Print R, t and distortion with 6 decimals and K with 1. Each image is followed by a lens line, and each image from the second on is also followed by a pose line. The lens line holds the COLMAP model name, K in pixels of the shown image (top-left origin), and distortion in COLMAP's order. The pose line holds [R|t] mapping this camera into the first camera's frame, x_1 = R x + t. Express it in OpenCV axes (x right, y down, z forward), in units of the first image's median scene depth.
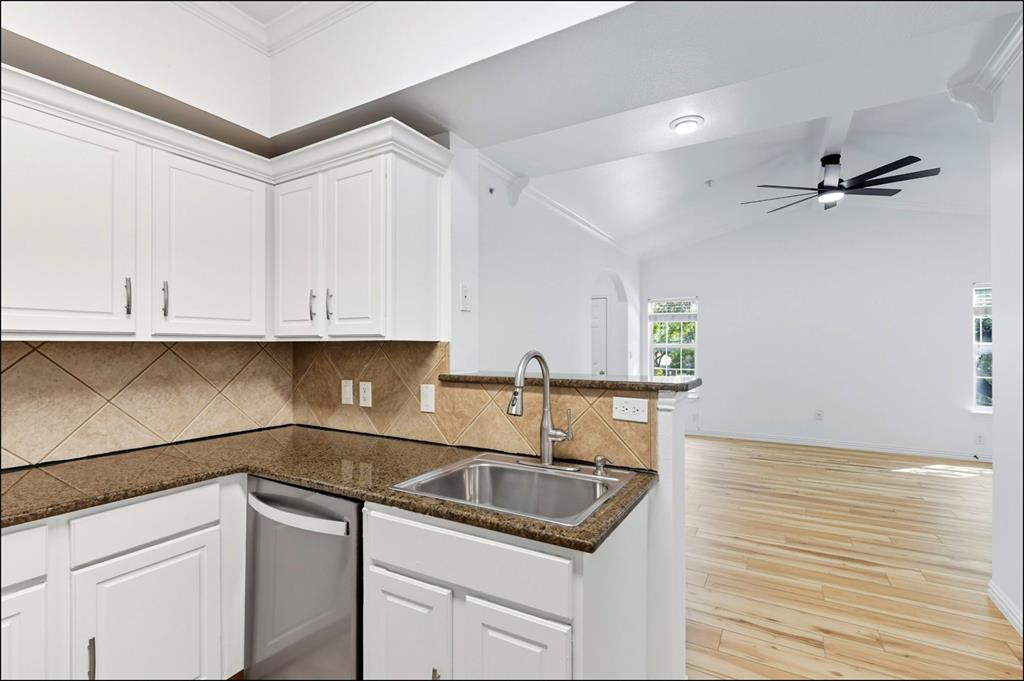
lens RADIAL K [[468.7, 0, 511.5], [0, 468.7, 334.8], [0, 0, 1]] dist [-0.000406, 0.000294]
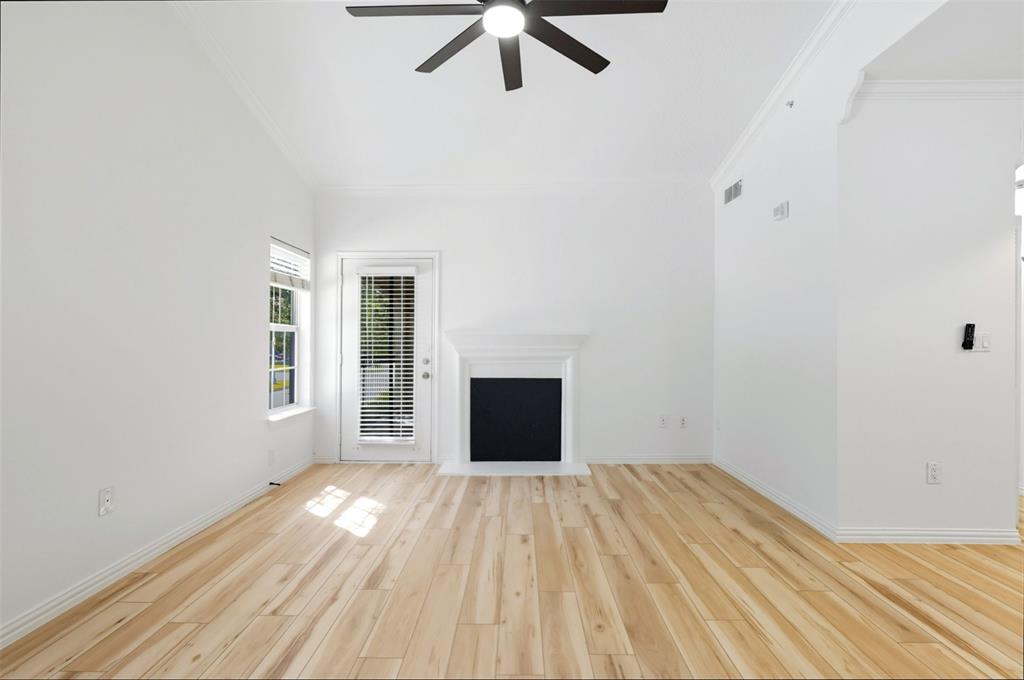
lens RADIAL K [[468.7, 0, 511.5], [0, 468.7, 334.3], [0, 0, 1]] dist [-0.000406, 0.000294]
pose [[-0.491030, 0.017273, 0.870972, 0.268053], [-0.019043, 0.999352, -0.030554, 0.068468], [-0.870935, -0.031589, -0.490382, 1.450170]]
